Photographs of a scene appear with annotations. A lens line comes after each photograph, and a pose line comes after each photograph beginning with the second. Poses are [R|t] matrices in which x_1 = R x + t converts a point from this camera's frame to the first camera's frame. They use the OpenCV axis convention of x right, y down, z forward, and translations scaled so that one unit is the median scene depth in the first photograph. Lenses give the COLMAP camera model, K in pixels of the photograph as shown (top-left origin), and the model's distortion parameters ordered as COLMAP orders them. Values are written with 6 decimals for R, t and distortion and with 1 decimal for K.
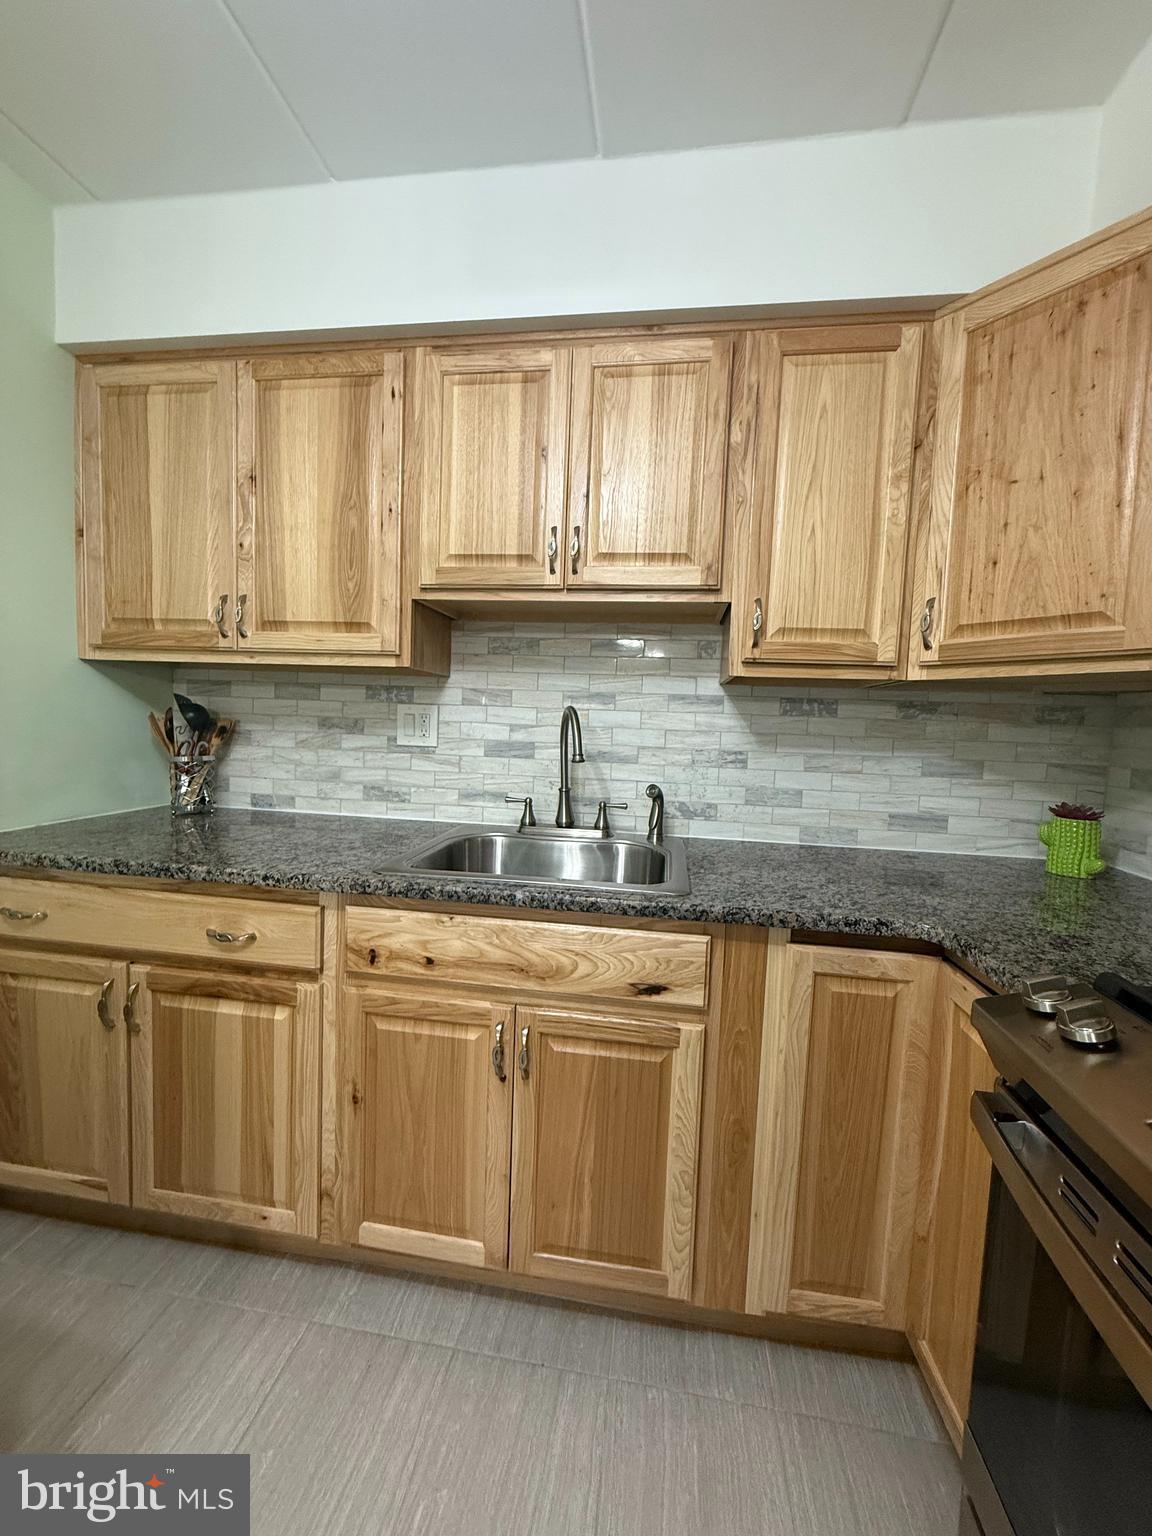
lens RADIAL K [[611.3, 0, 578.7], [0, 611.3, 764.0], [0, 0, 1]] dist [-0.001549, 0.000531]
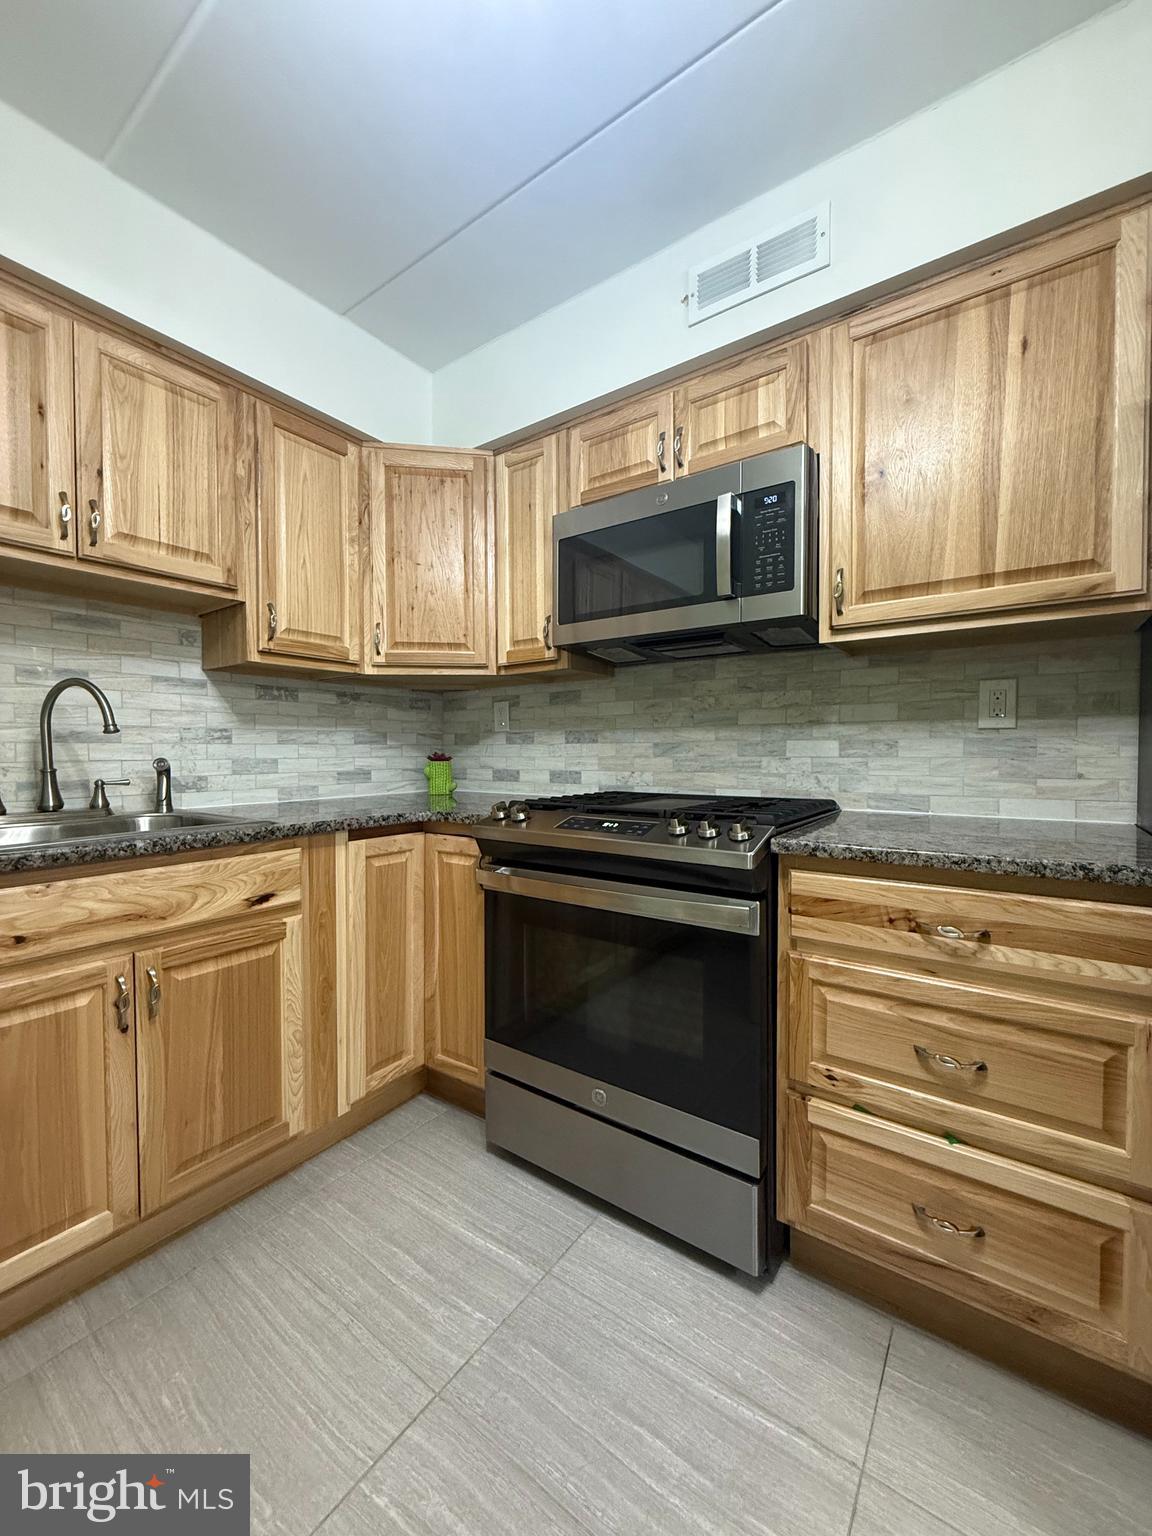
lens RADIAL K [[611.3, 0, 575.6], [0, 611.3, 764.7], [0, 0, 1]] dist [-0.001549, 0.000531]
pose [[0.460829, -0.057561, 0.885620, -0.572869], [0.085237, 0.996152, 0.020392, 0.100005], [-0.883386, 0.066090, 0.463962, -0.154136]]
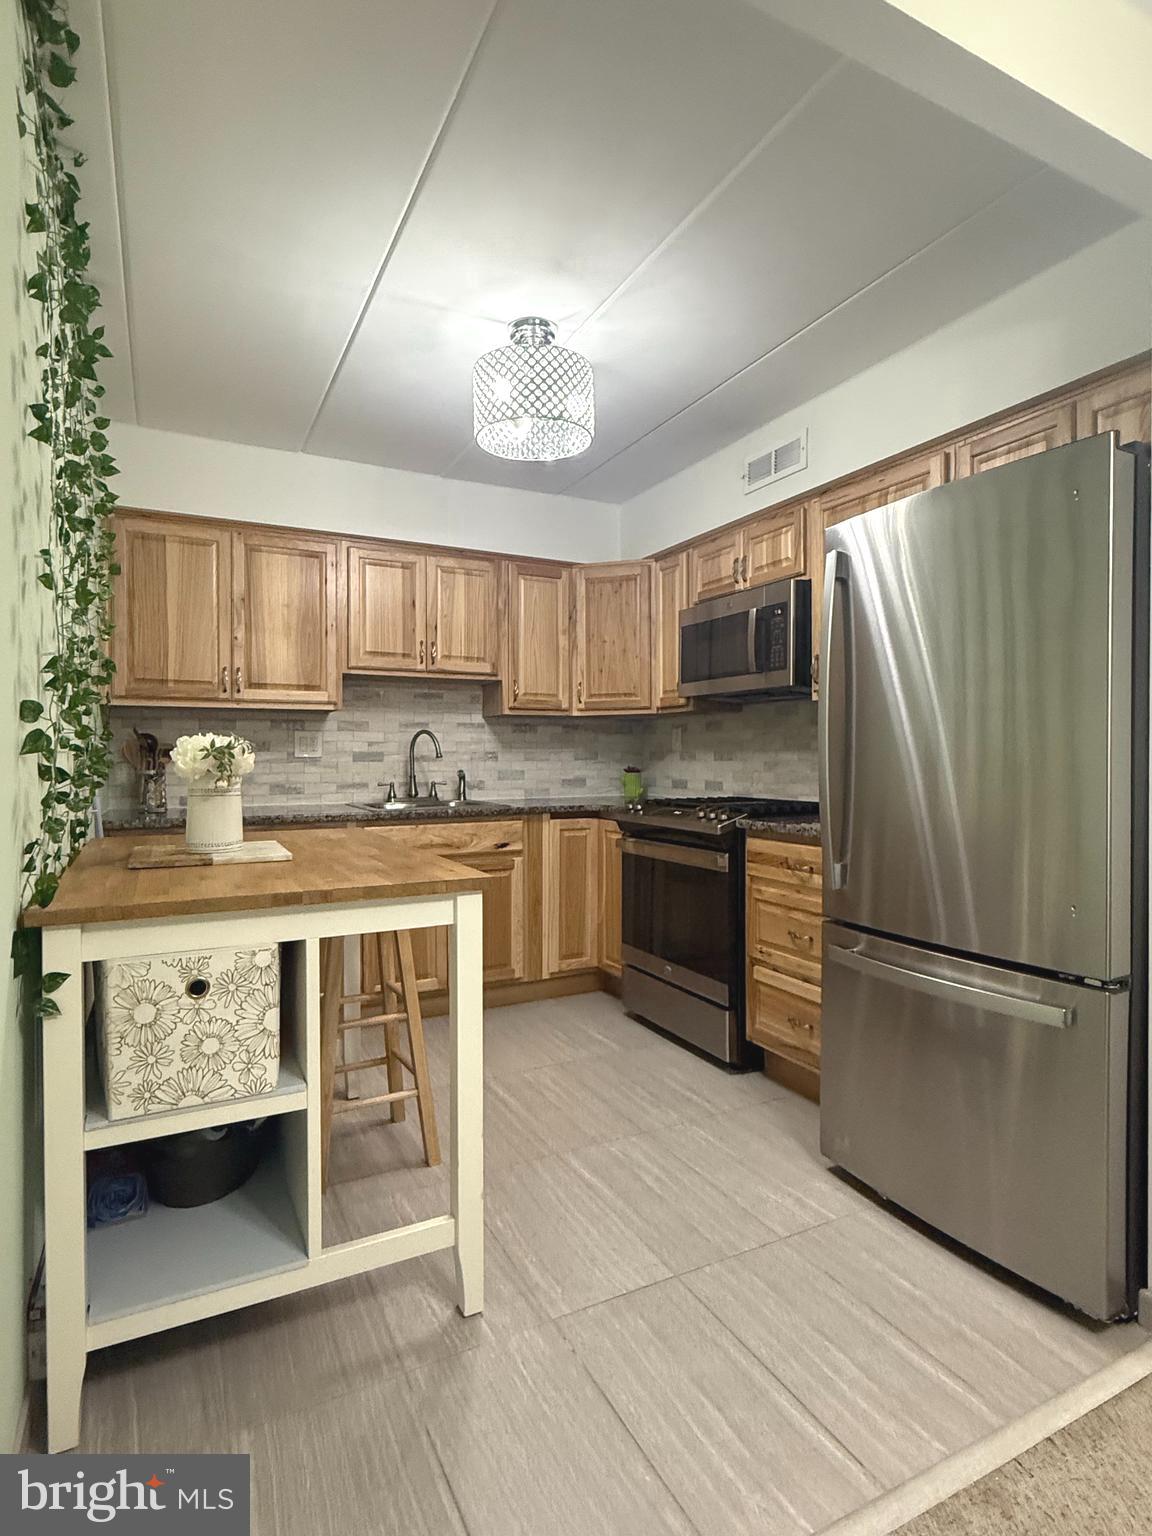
lens RADIAL K [[805.0, 0, 571.1], [0, 805.0, 764.4], [0, 0, 1]] dist [0.002703, -0.000403]
pose [[0.816235, -0.044580, 0.575997, -1.224936], [0.074536, 0.996812, -0.028474, 0.133098], [-0.572891, 0.066175, 0.816956, -1.470683]]
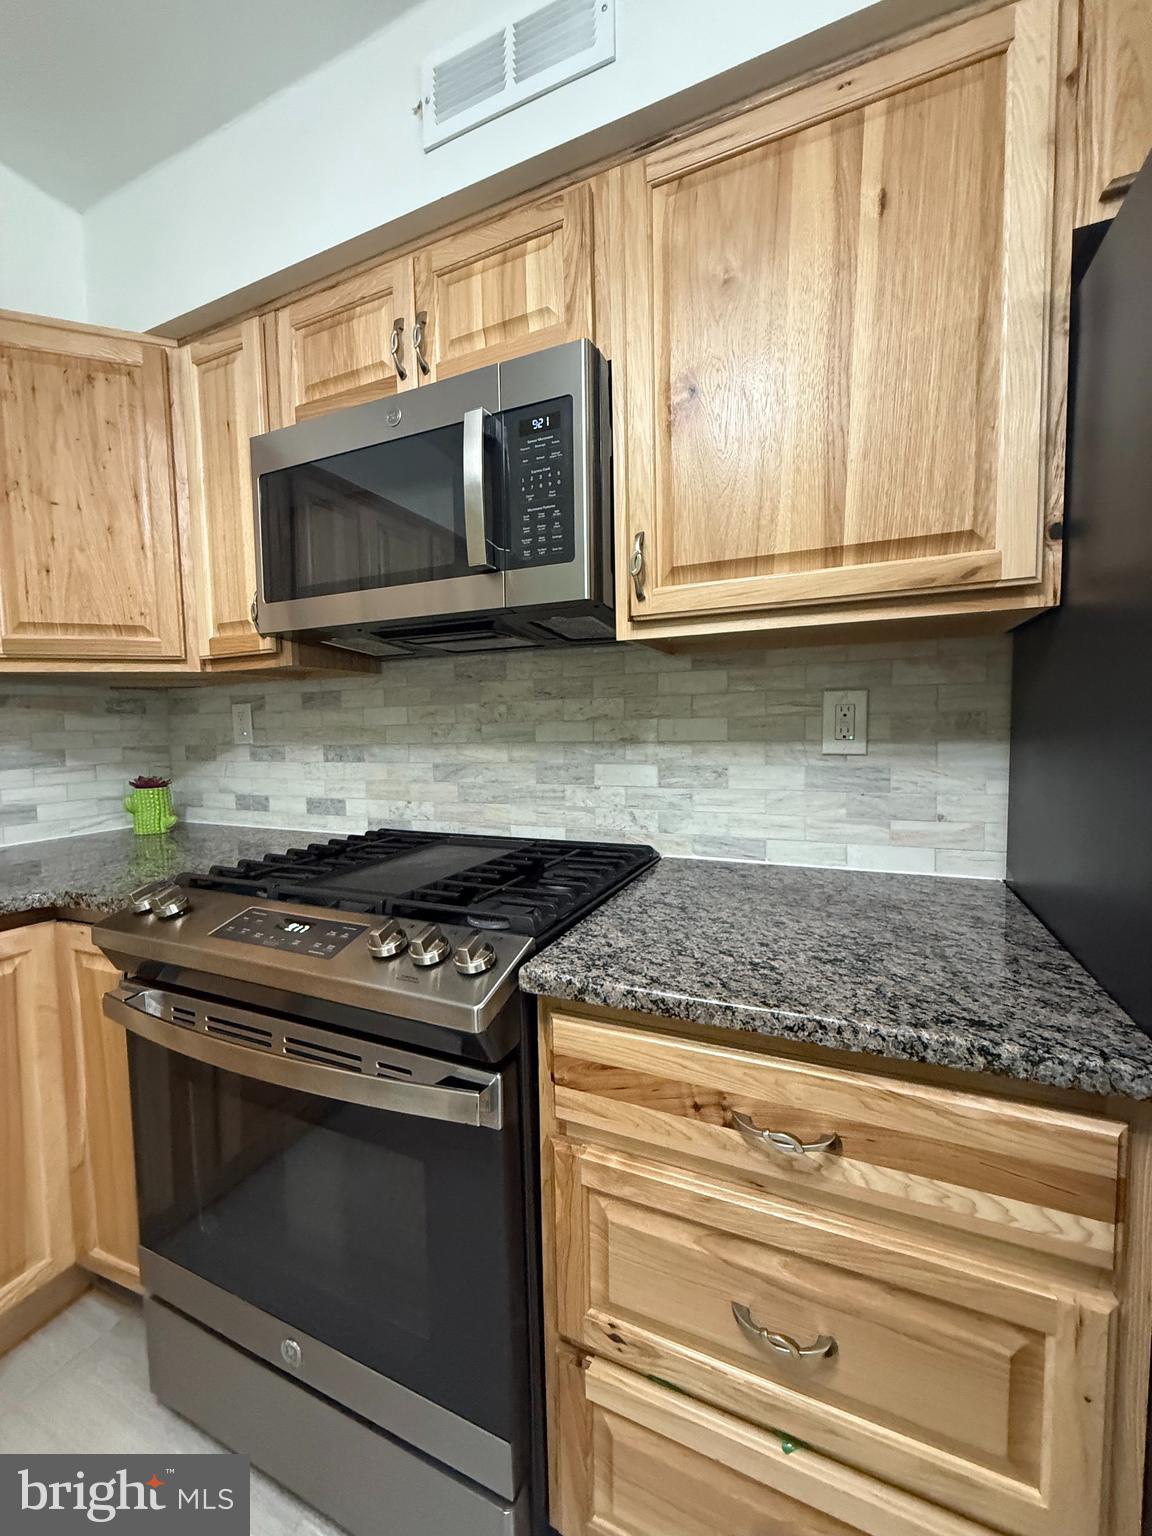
lens RADIAL K [[611.3, 0, 577.2], [0, 611.3, 764.1], [0, 0, 1]] dist [-0.001549, 0.000531]
pose [[0.271781, -0.103741, 0.956751, -0.150537], [0.099996, 0.991836, 0.079139, 0.030747], [-0.957150, 0.074163, 0.279935, -0.201044]]
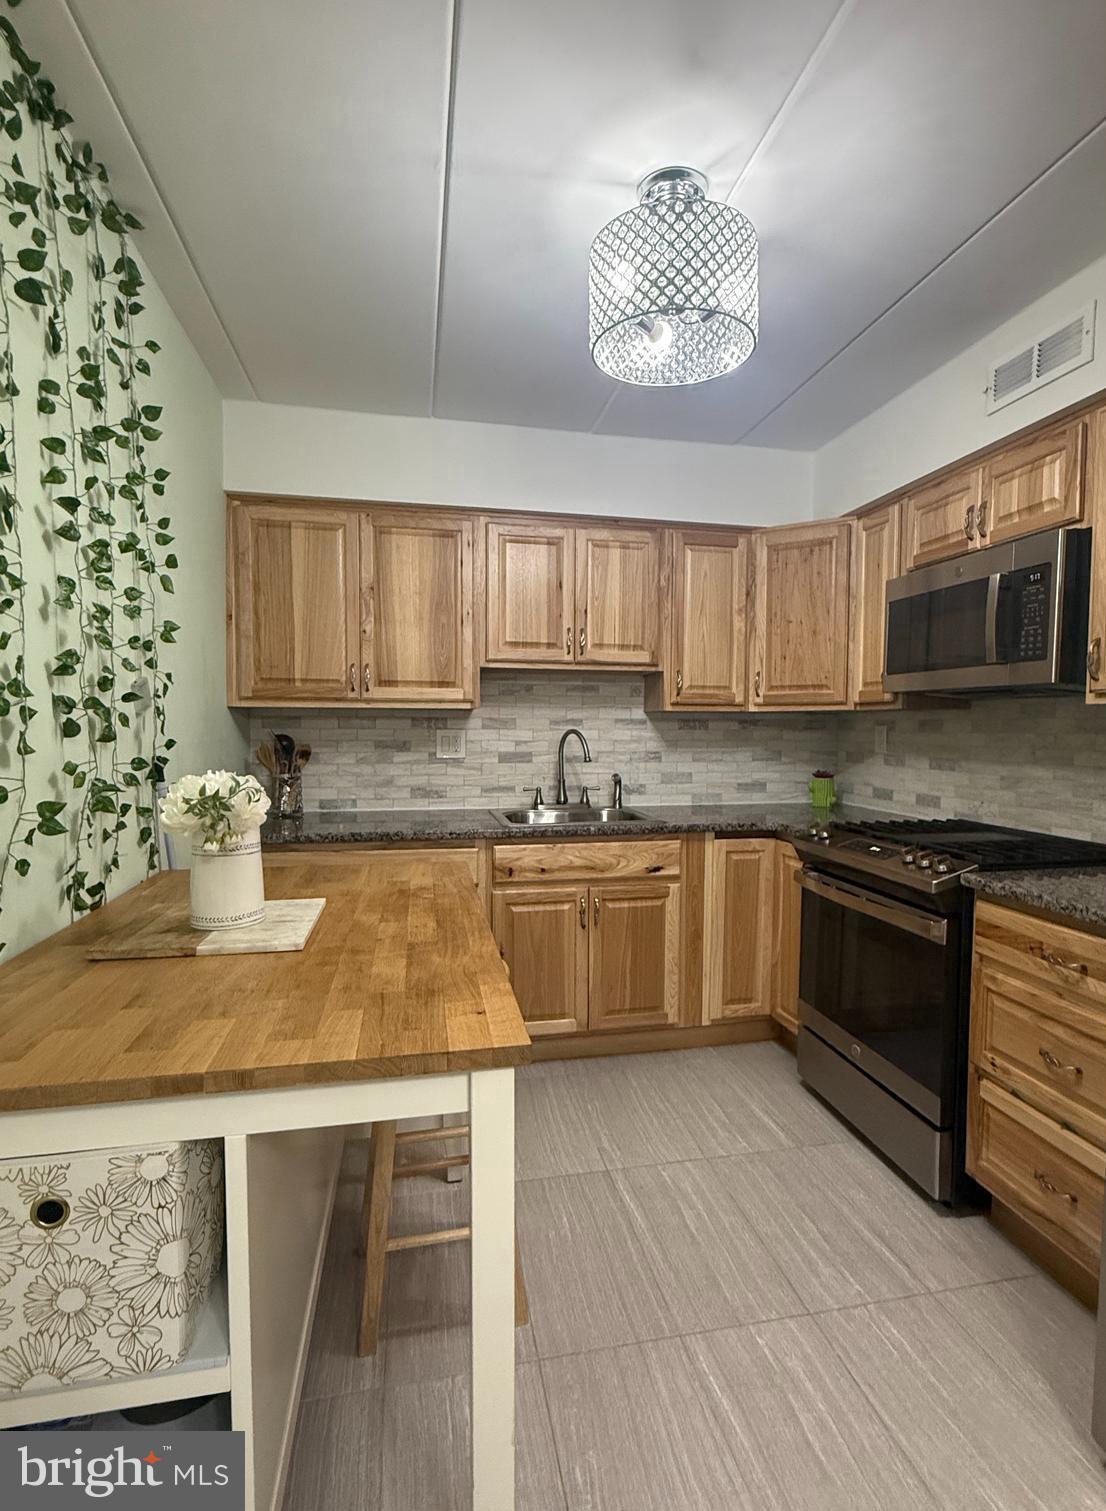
lens RADIAL K [[757.6, 0, 575.8], [0, 757.6, 768.4], [0, 0, 1]] dist [-0.001123, 0.000441]
pose [[0.936998, -0.052517, 0.345365, -0.819951], [0.055027, 0.998482, 0.002539, 0.009020], [-0.344974, 0.016626, 0.938465, -1.072271]]
